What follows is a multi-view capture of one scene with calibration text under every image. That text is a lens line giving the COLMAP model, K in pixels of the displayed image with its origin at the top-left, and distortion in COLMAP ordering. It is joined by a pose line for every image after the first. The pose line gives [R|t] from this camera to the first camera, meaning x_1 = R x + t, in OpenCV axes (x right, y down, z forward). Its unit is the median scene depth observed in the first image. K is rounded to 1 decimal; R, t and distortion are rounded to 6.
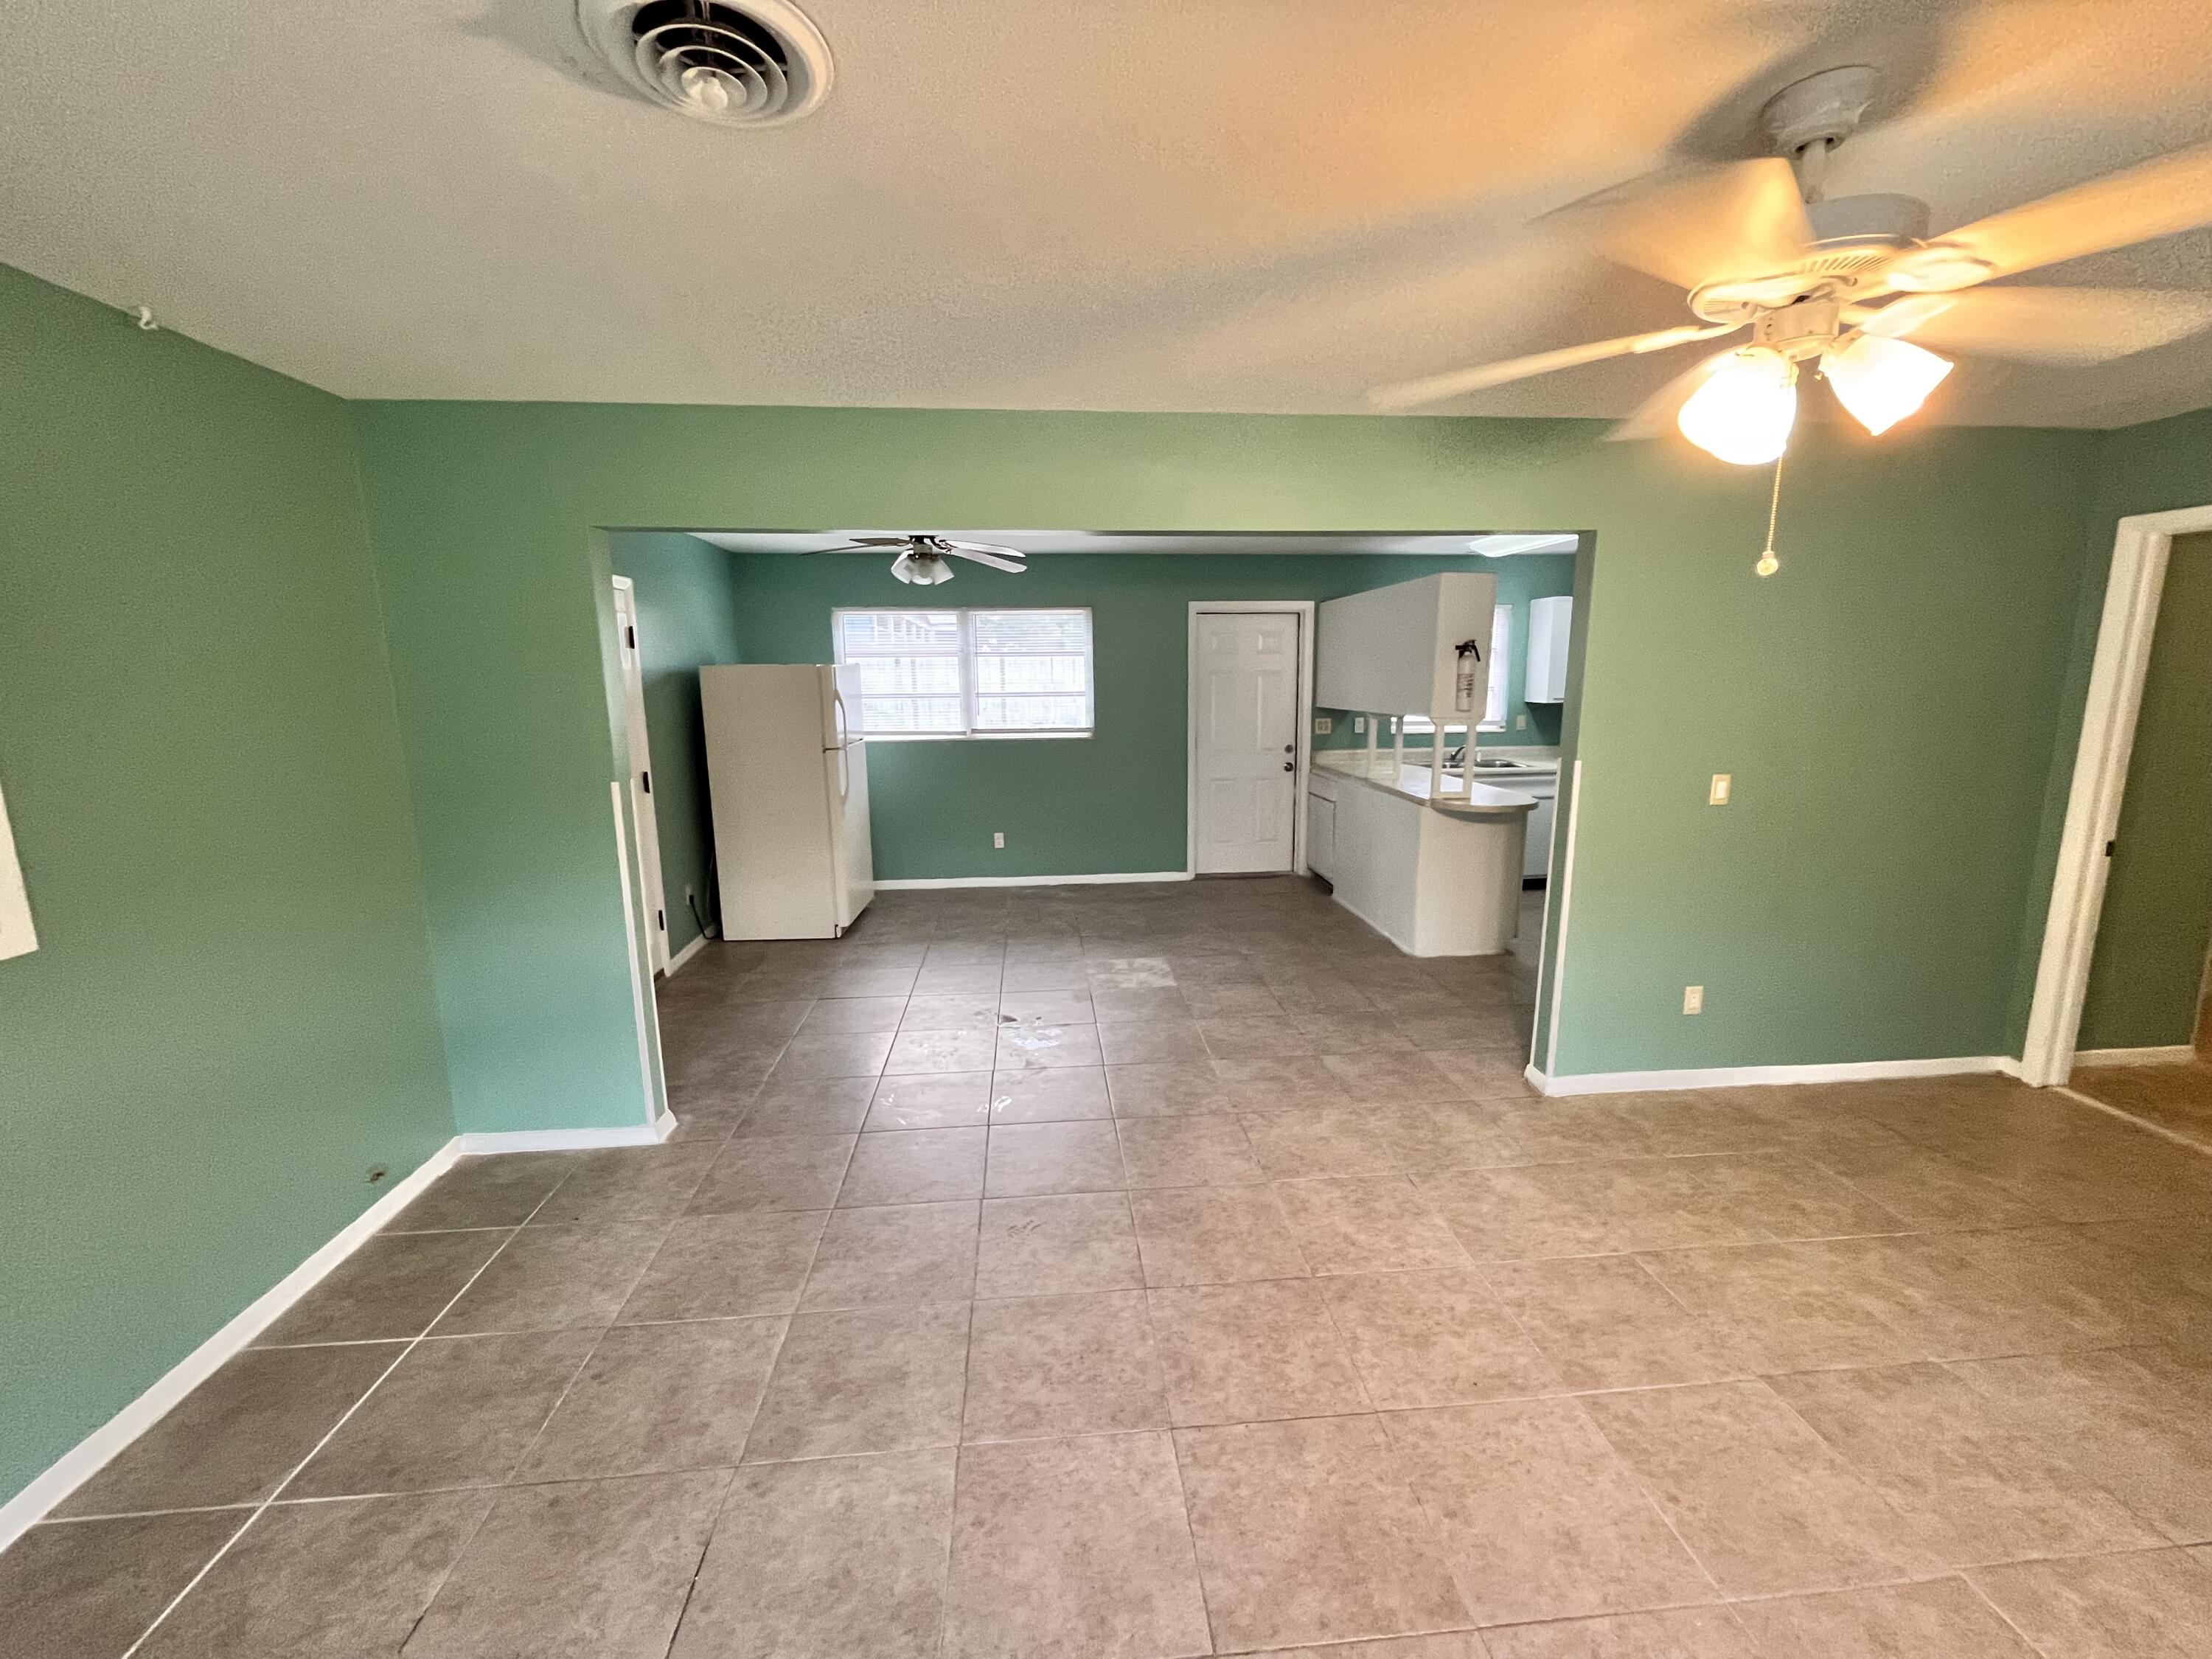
lens RADIAL K [[902.6, 0, 1104.5], [0, 902.6, 827.6], [0, 0, 1]] dist [-0.000915, -0.000170]
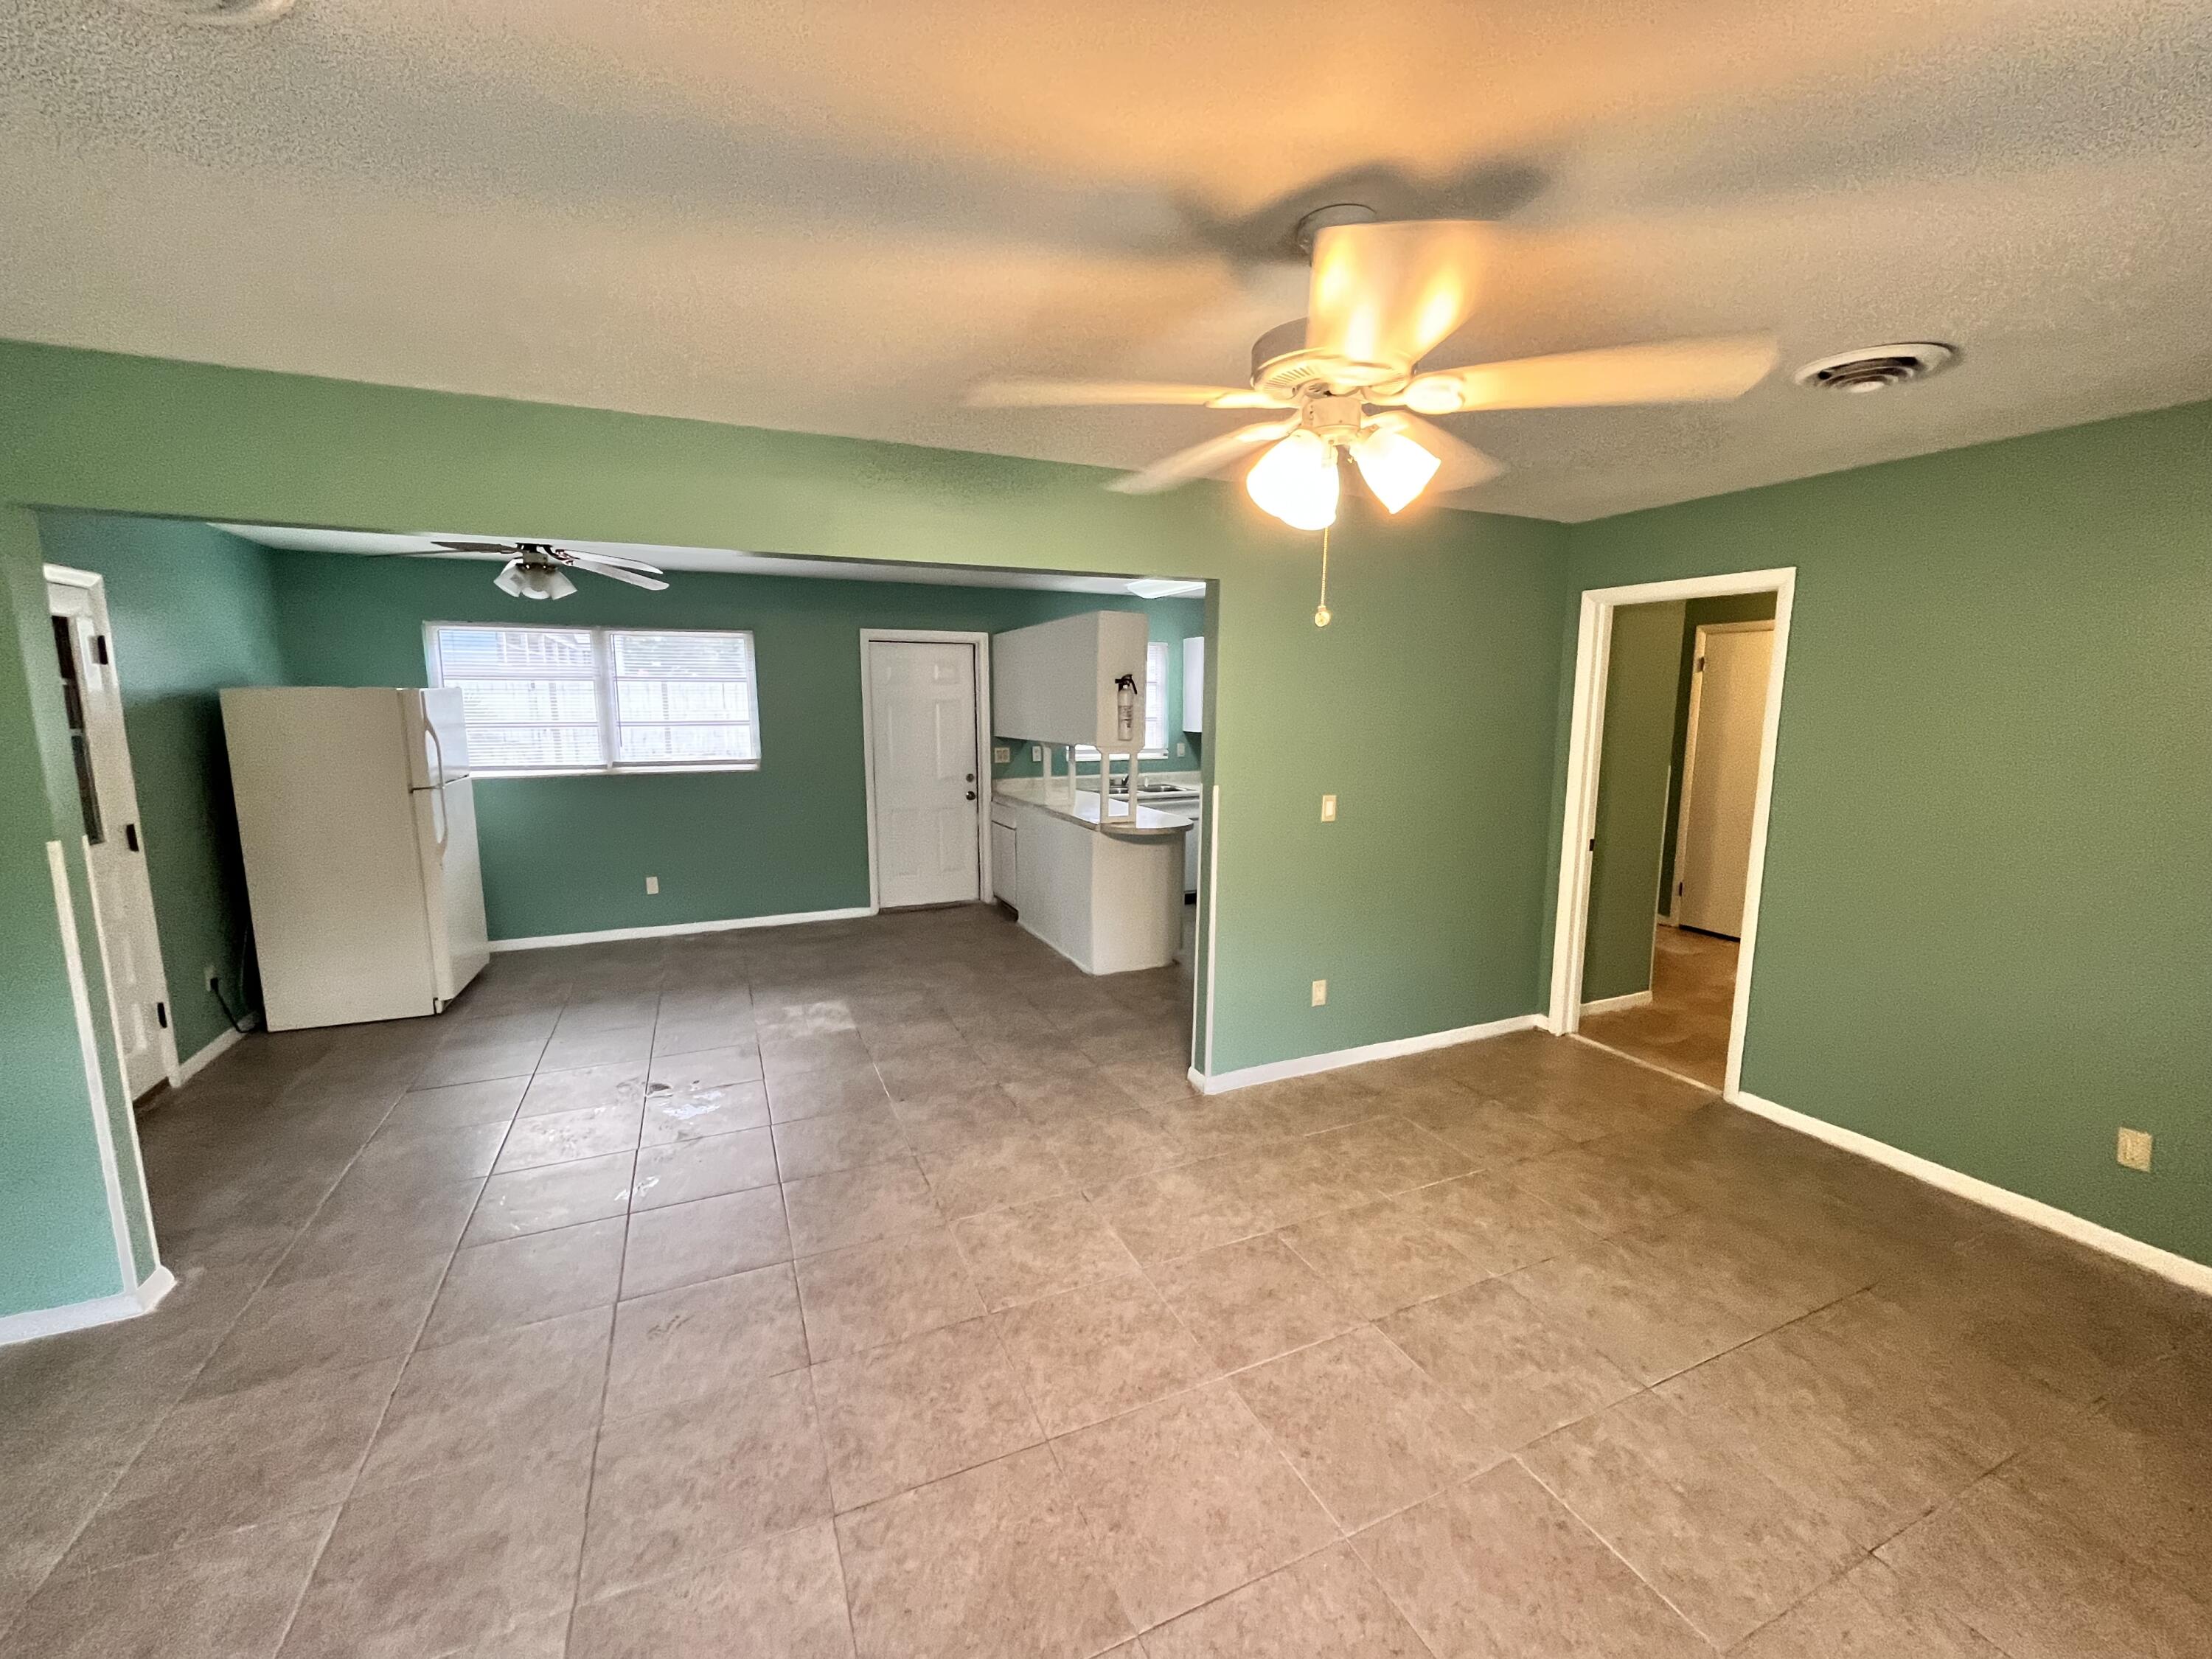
lens RADIAL K [[902.6, 0, 1108.5], [0, 902.6, 827.0], [0, 0, 1]] dist [-0.000915, -0.000170]
pose [[0.944155, -0.036128, 0.327515, 0.039009], [0.046350, 0.998650, -0.023456, -0.003962], [-0.326225, 0.037327, 0.944555, 0.003921]]
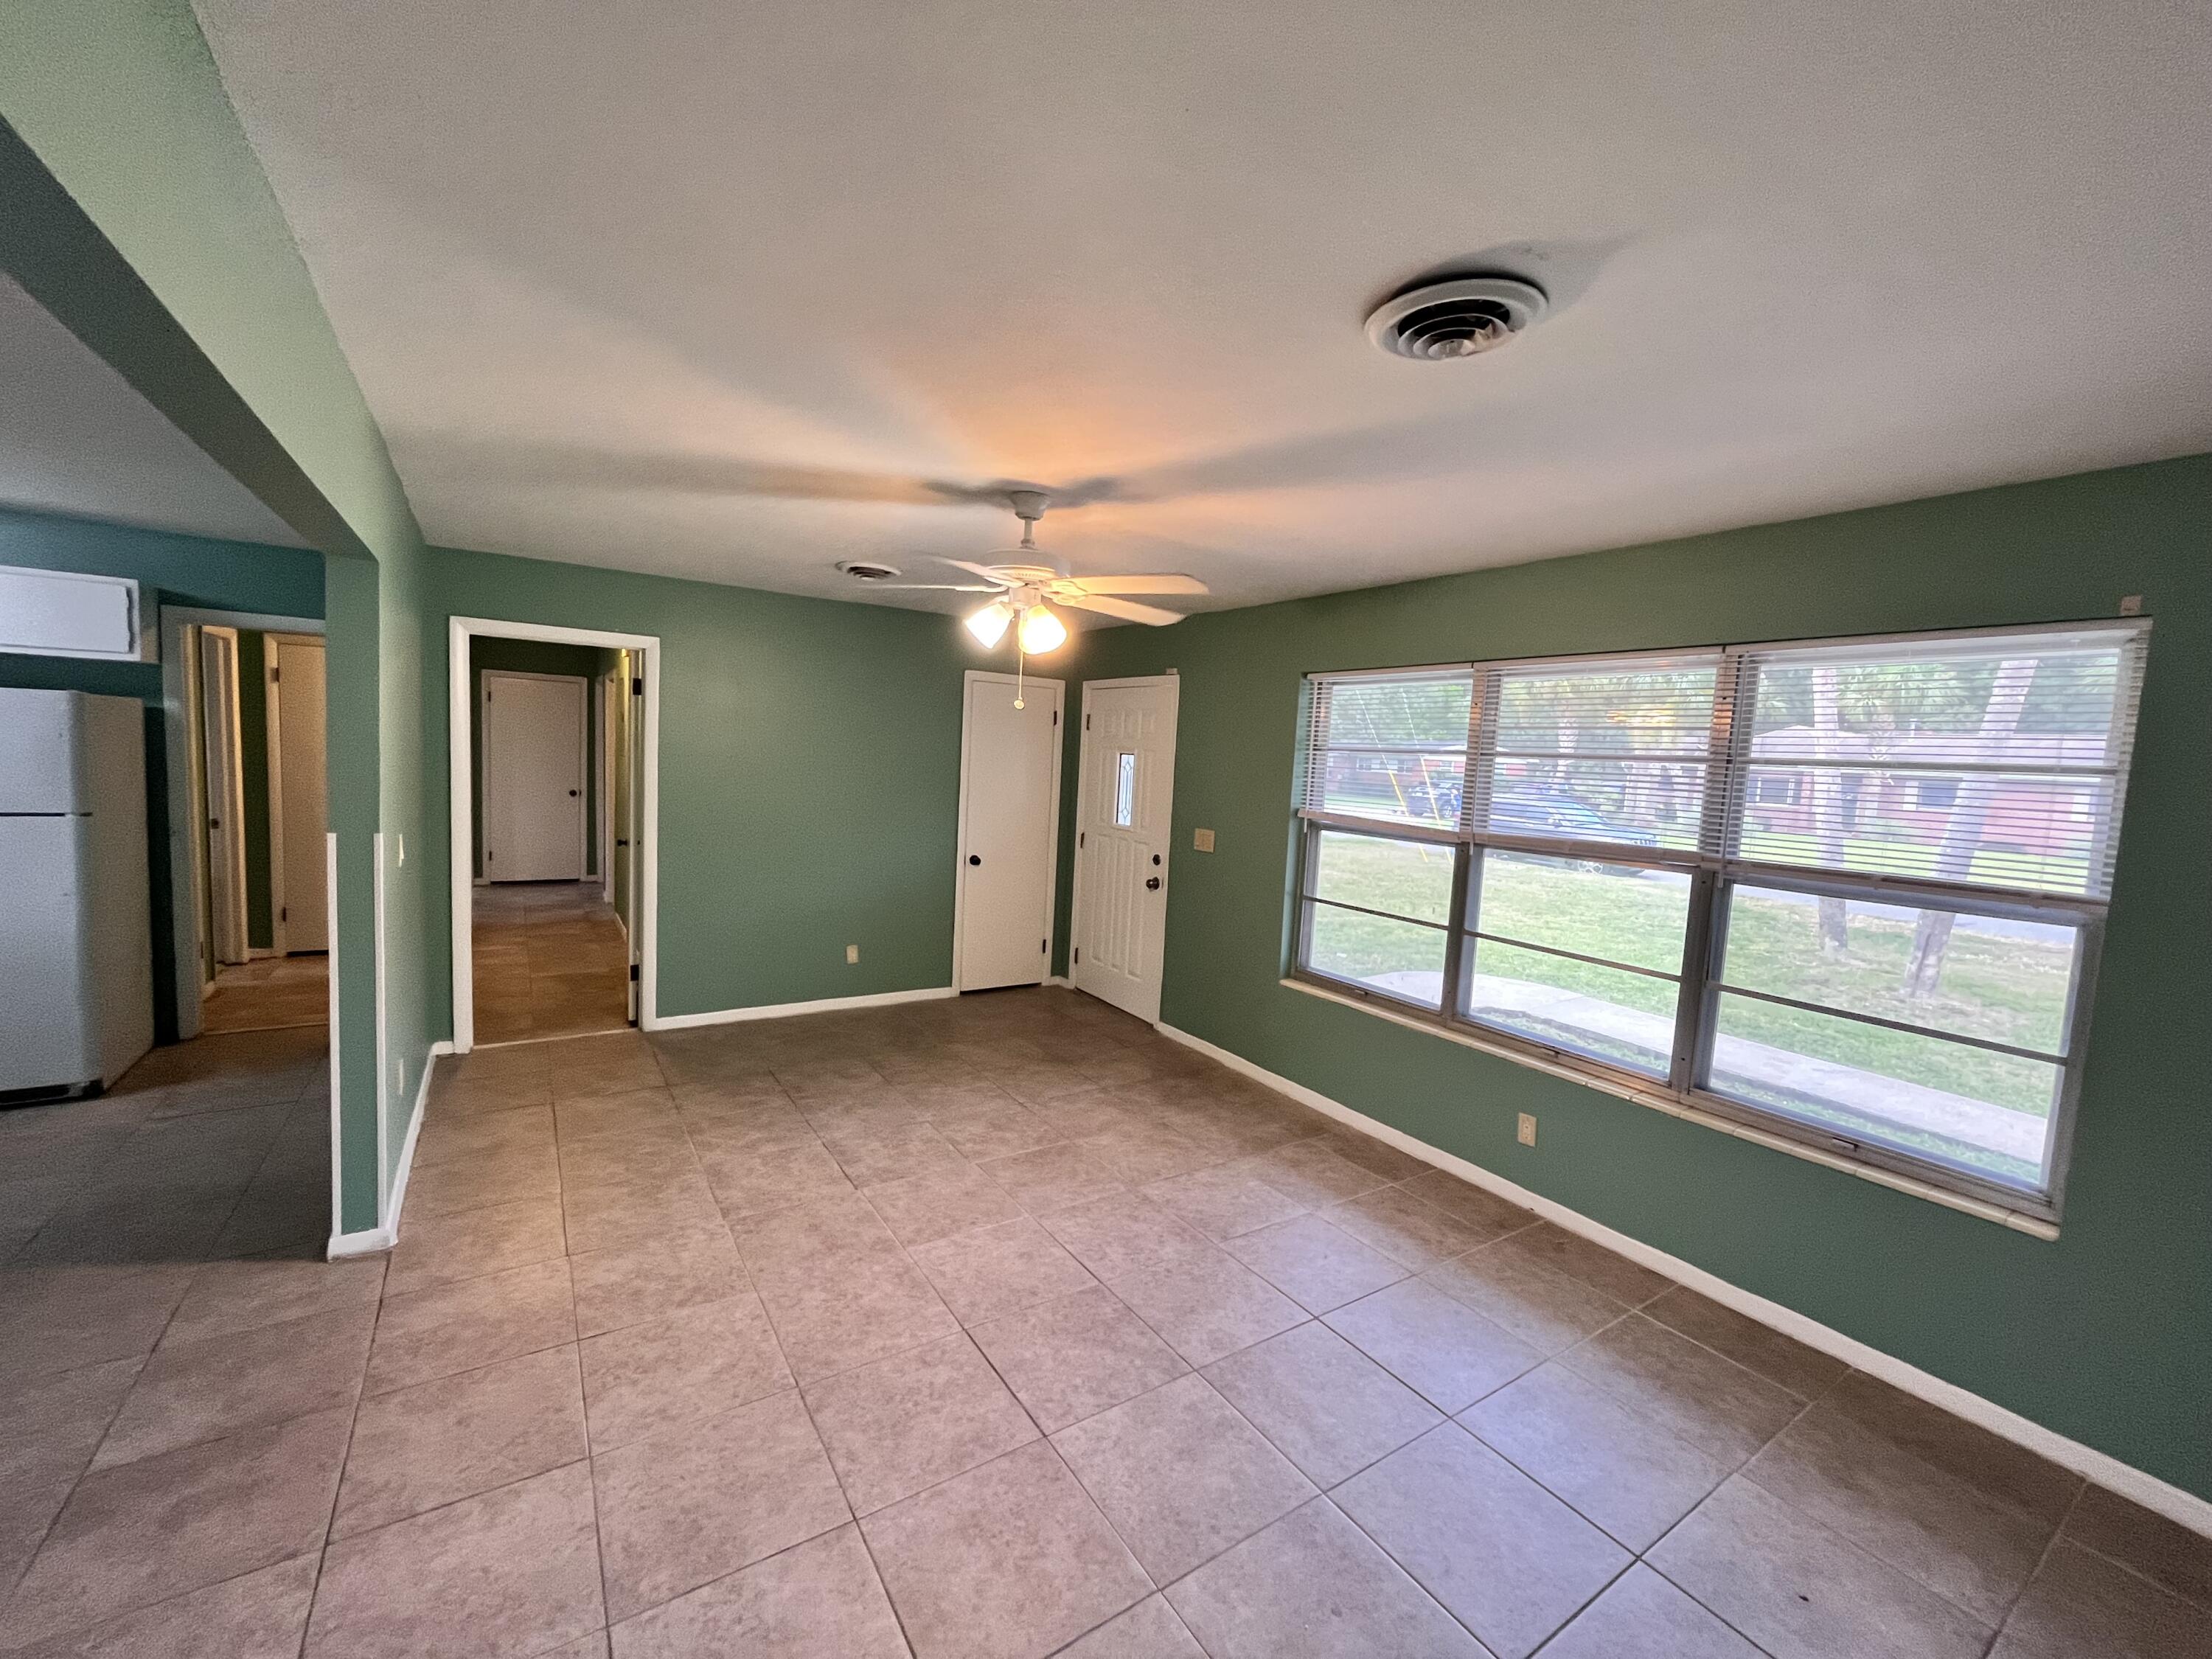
lens RADIAL K [[902.6, 0, 1111.3], [0, 902.6, 814.3], [0, 0, 1]] dist [-0.000915, -0.000170]
pose [[-0.480100, -0.077555, 0.873779, -0.535149], [0.107430, 0.983388, 0.146311, -0.143795], [-0.870611, 0.164114, -0.463793, 0.811296]]
